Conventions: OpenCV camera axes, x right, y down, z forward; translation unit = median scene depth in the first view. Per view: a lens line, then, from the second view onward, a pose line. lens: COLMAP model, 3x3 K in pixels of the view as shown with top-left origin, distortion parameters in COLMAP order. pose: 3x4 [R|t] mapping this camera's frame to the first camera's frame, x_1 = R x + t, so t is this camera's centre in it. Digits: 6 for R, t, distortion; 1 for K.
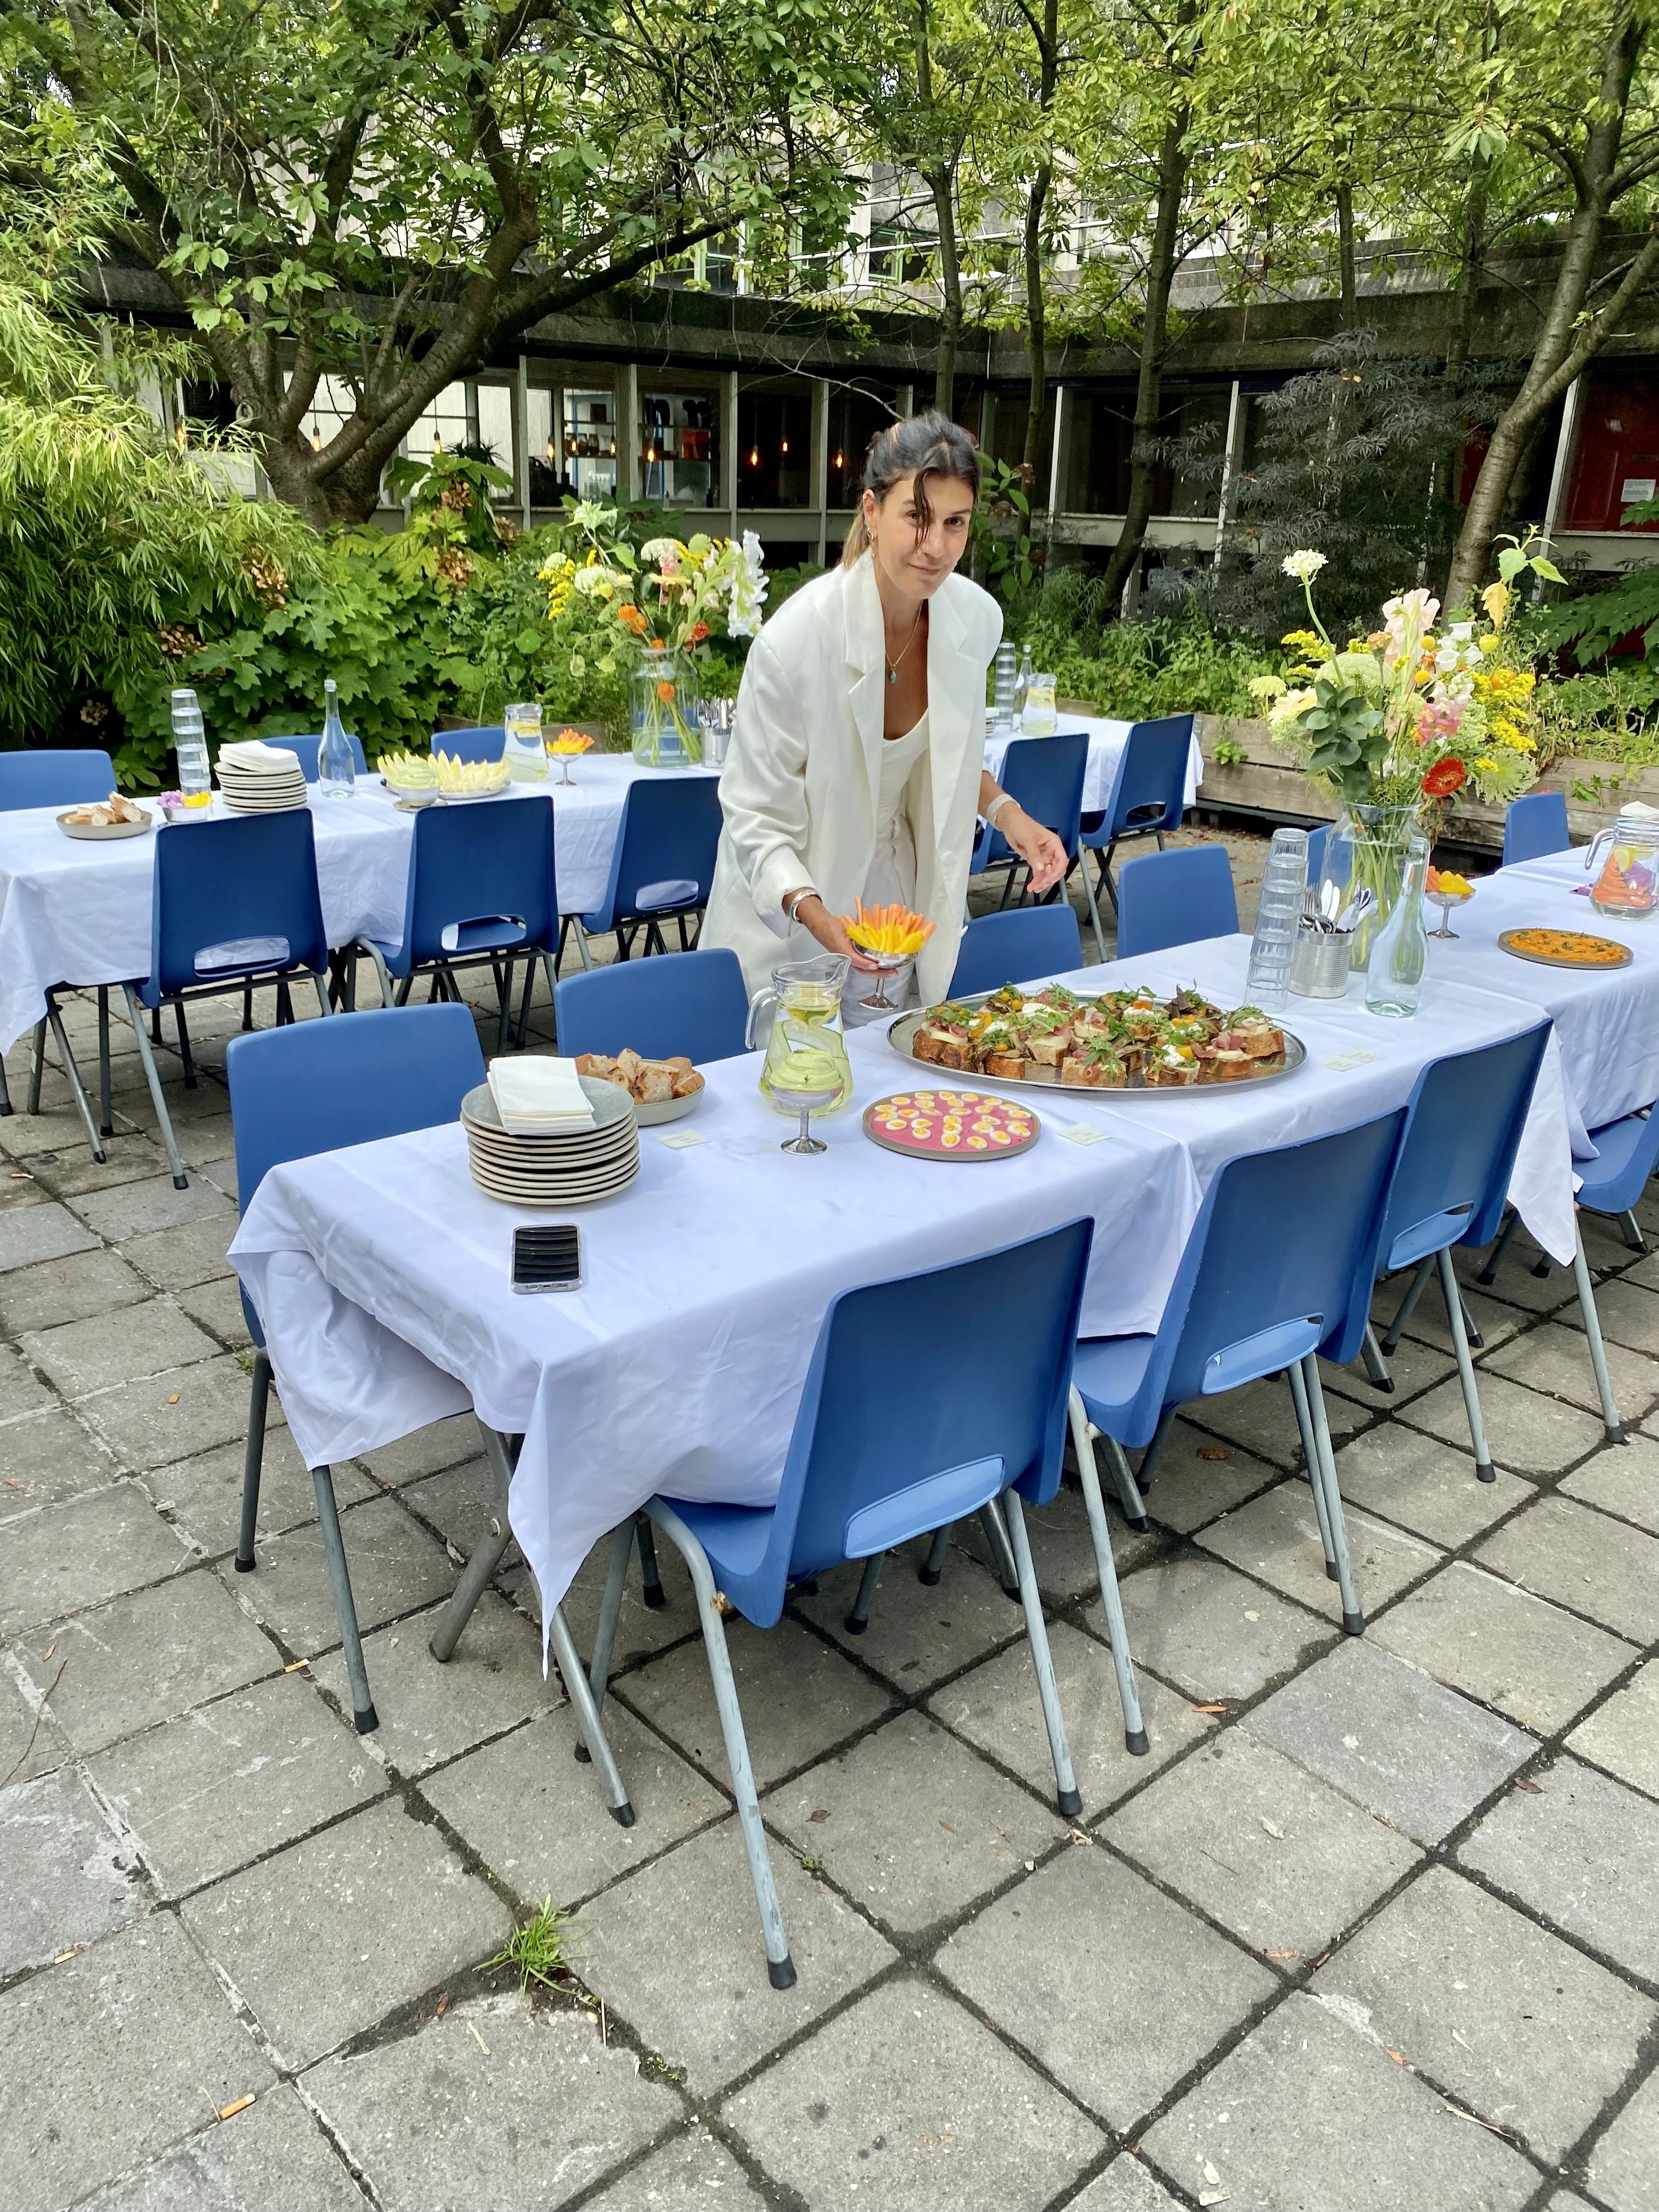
lens RADIAL K [[1678.7, 0, 829.5], [0, 1678.7, 1106.0], [0, 0, 1]] dist [0.006560, 0.010420]
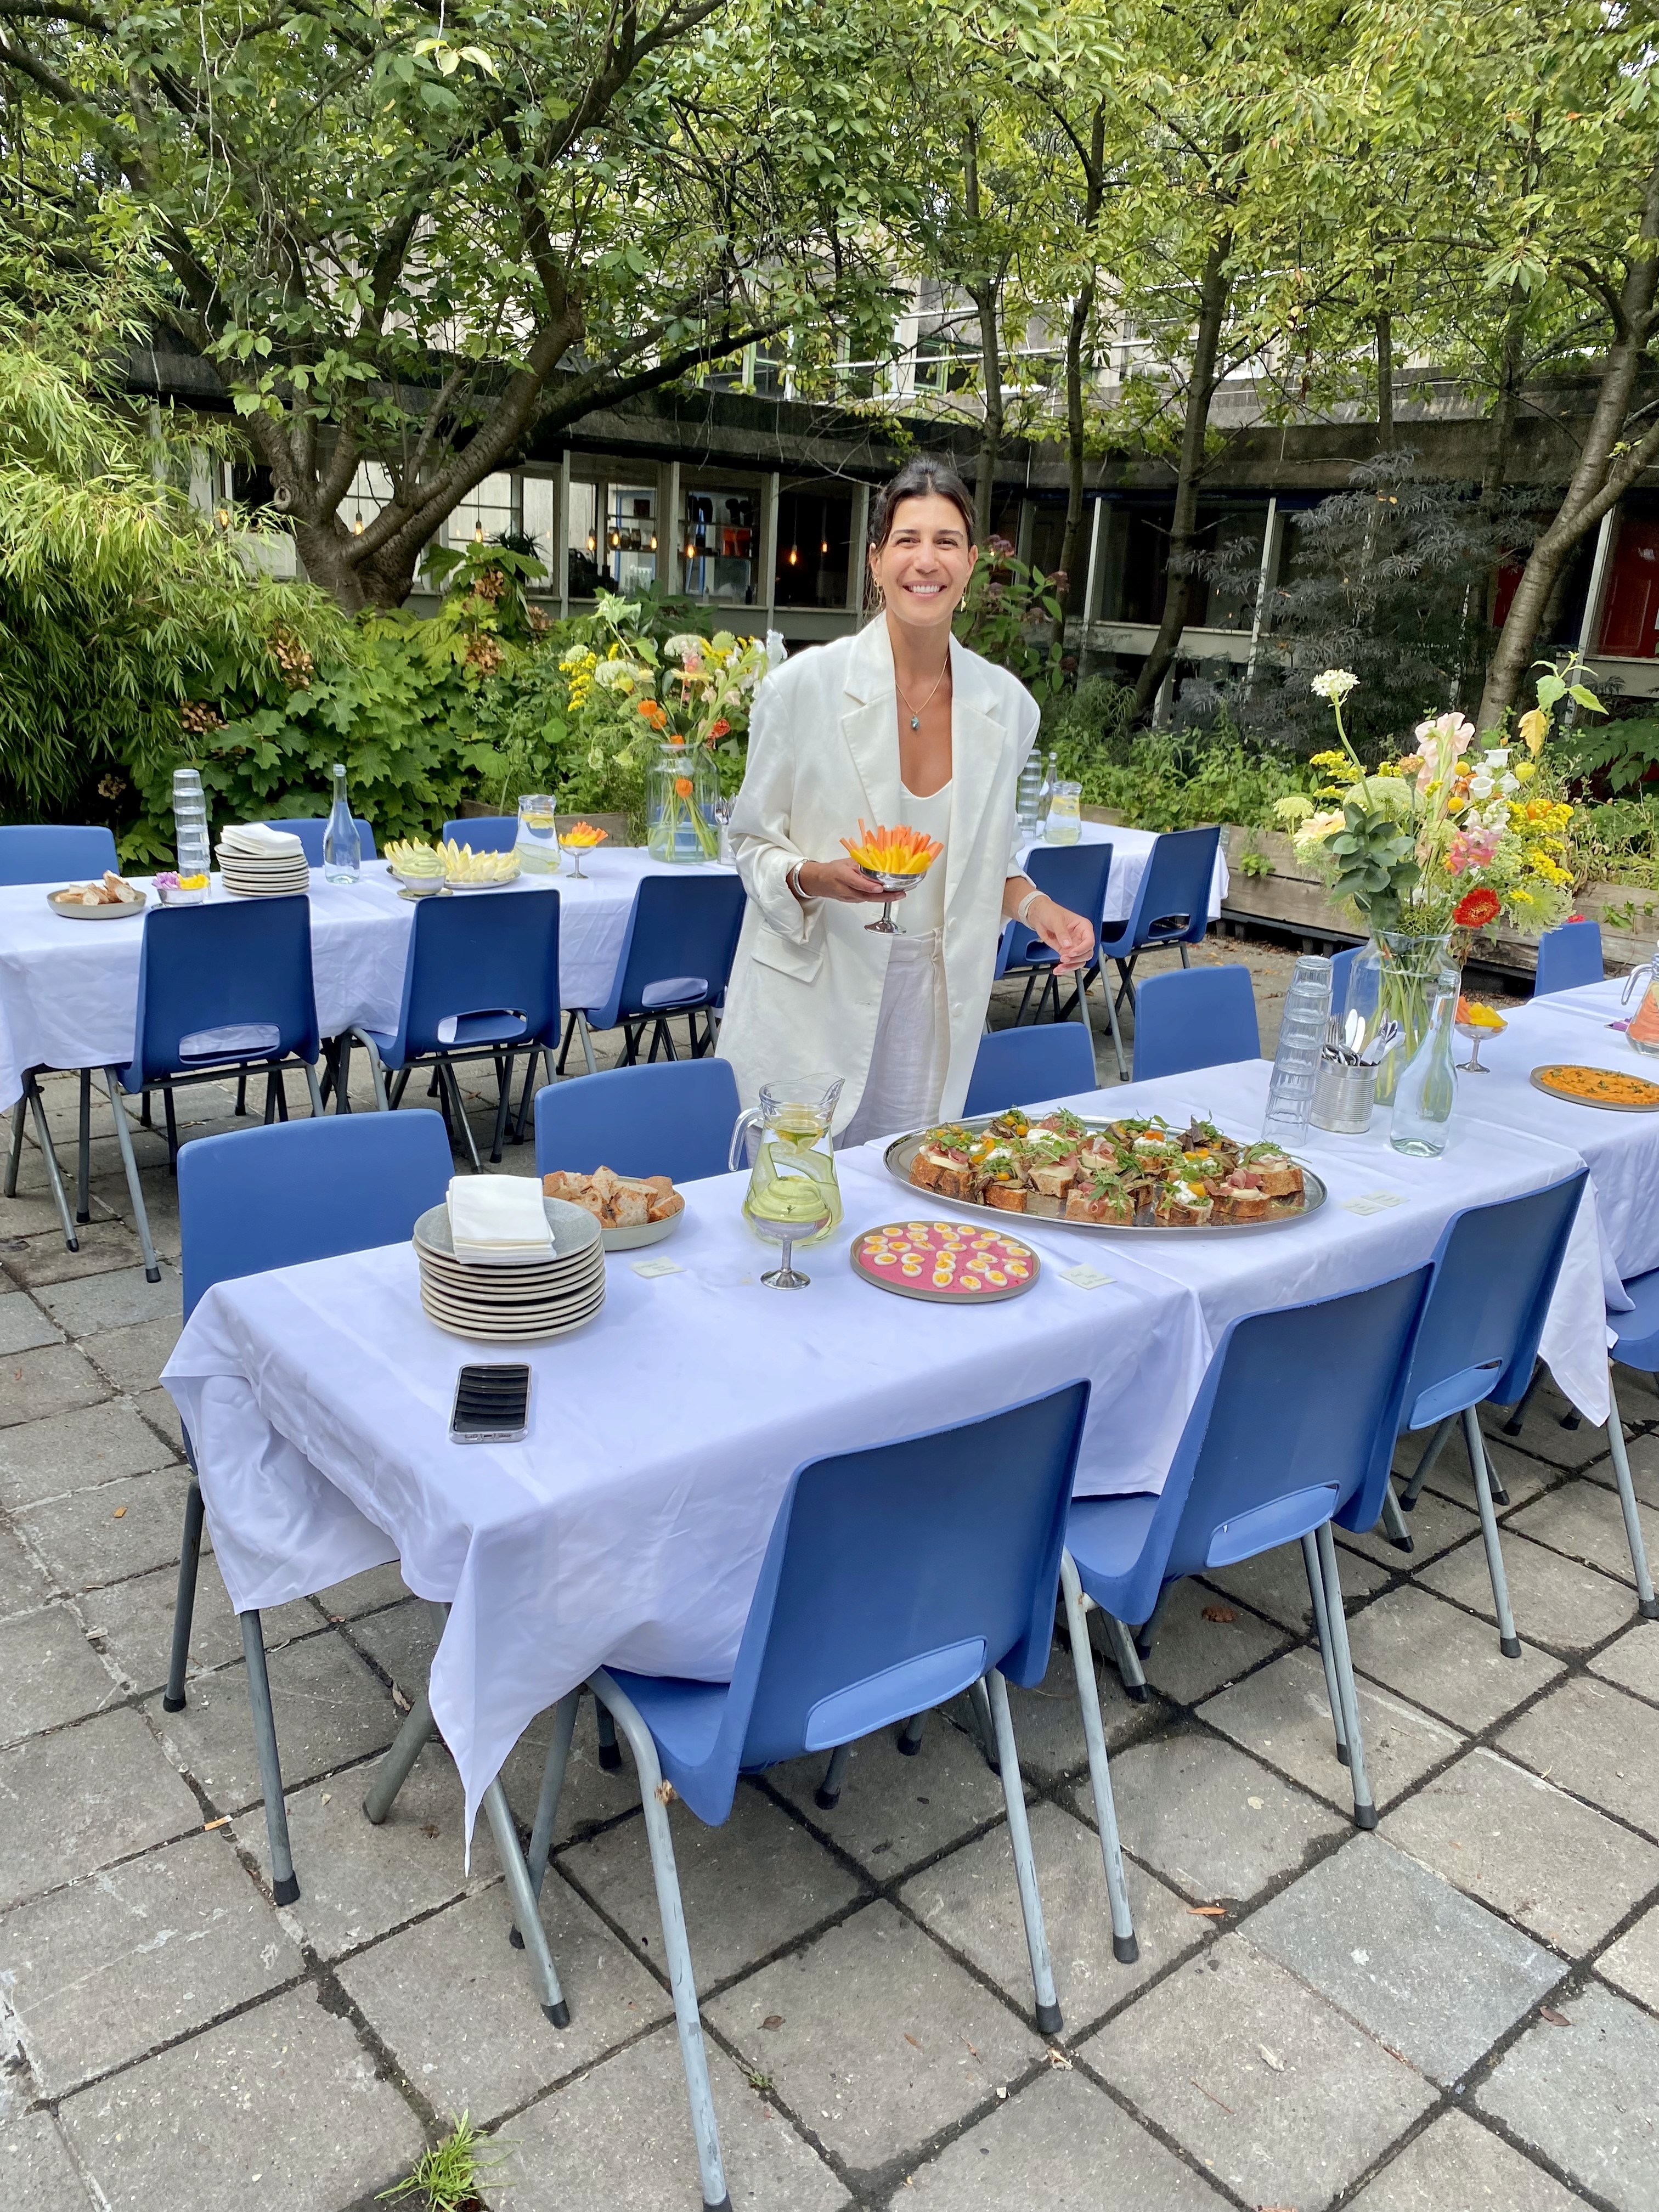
lens RADIAL K [[1681.7, 0, 840.3], [0, 1681.7, 1103.5], [0, 0, 1]] dist [0.009141, 0.003184]
pose [[0.999336, 0.035649, -0.007550, 0.010921], [-0.036011, 0.997839, -0.054967, -0.013939], [0.005574, 0.055202, 0.998460, 0.034602]]
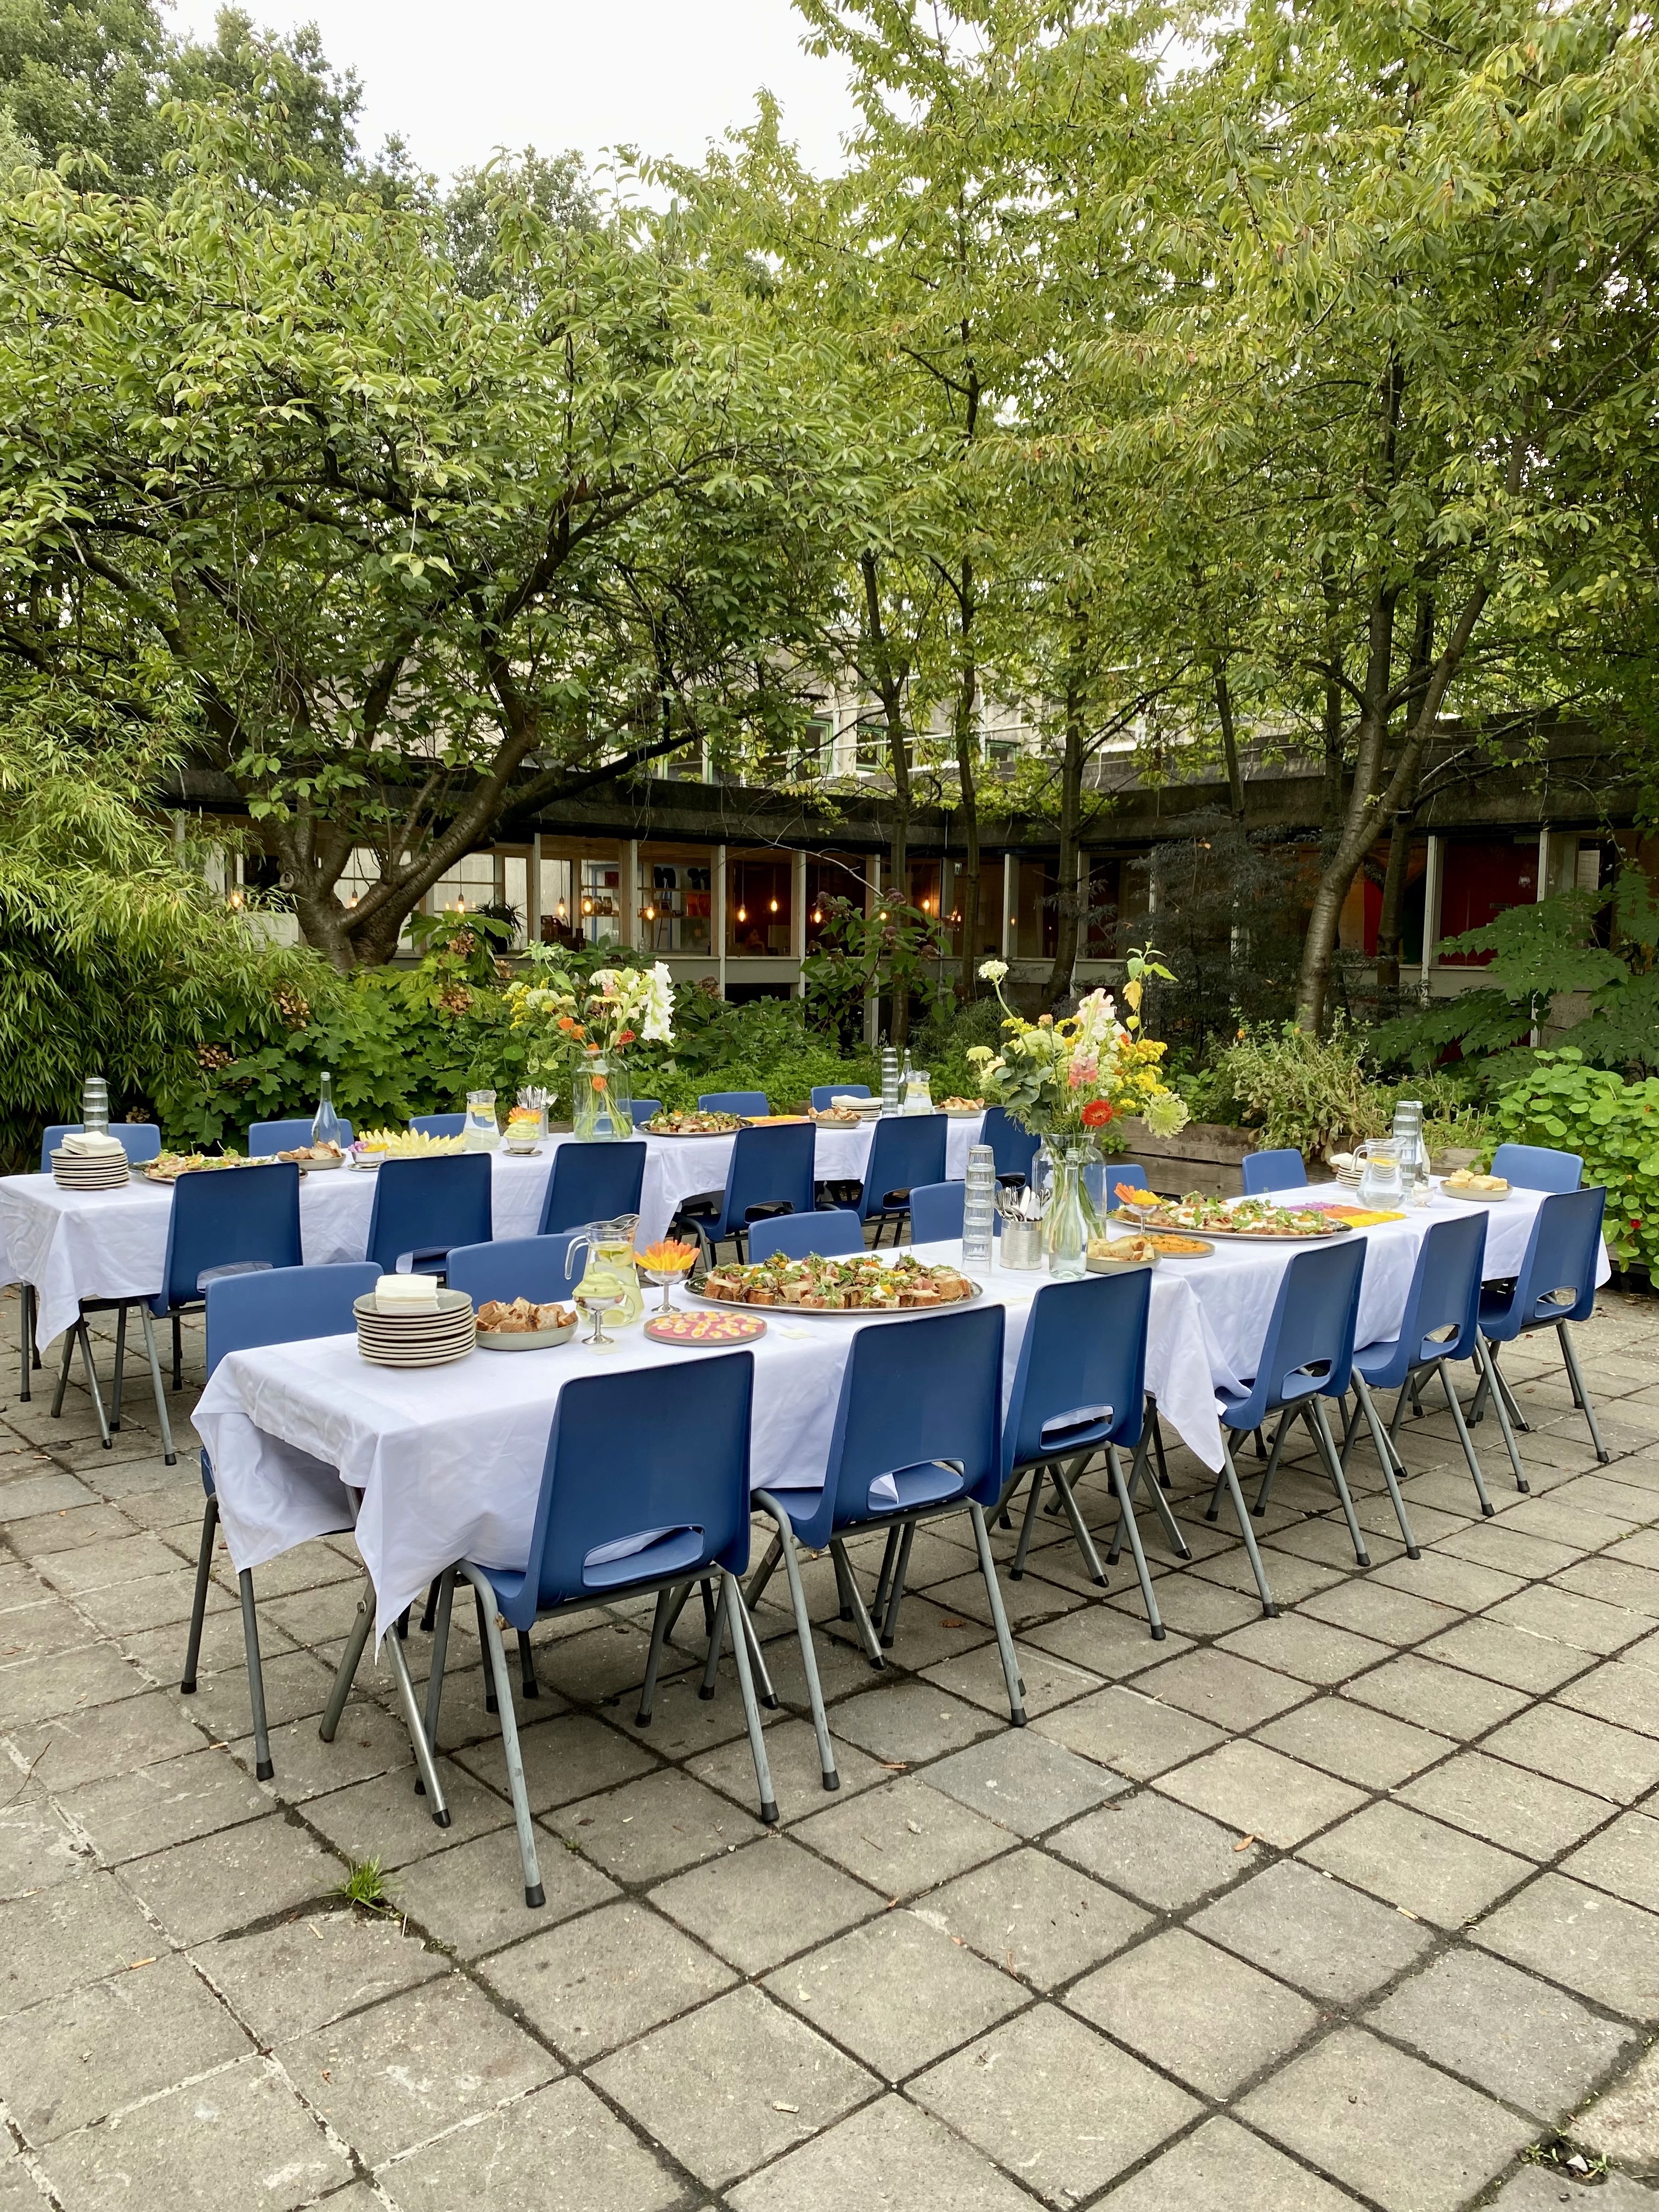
lens RADIAL K [[1683.2, 0, 870.7], [0, 1683.2, 1133.1], [0, 0, 1]] dist [0.009538, -0.003071]
pose [[0.999948, -0.008412, 0.005728, 0.124343], [0.009536, 0.971055, -0.238666, 0.114382], [-0.003555, 0.238709, 0.971085, -0.264862]]
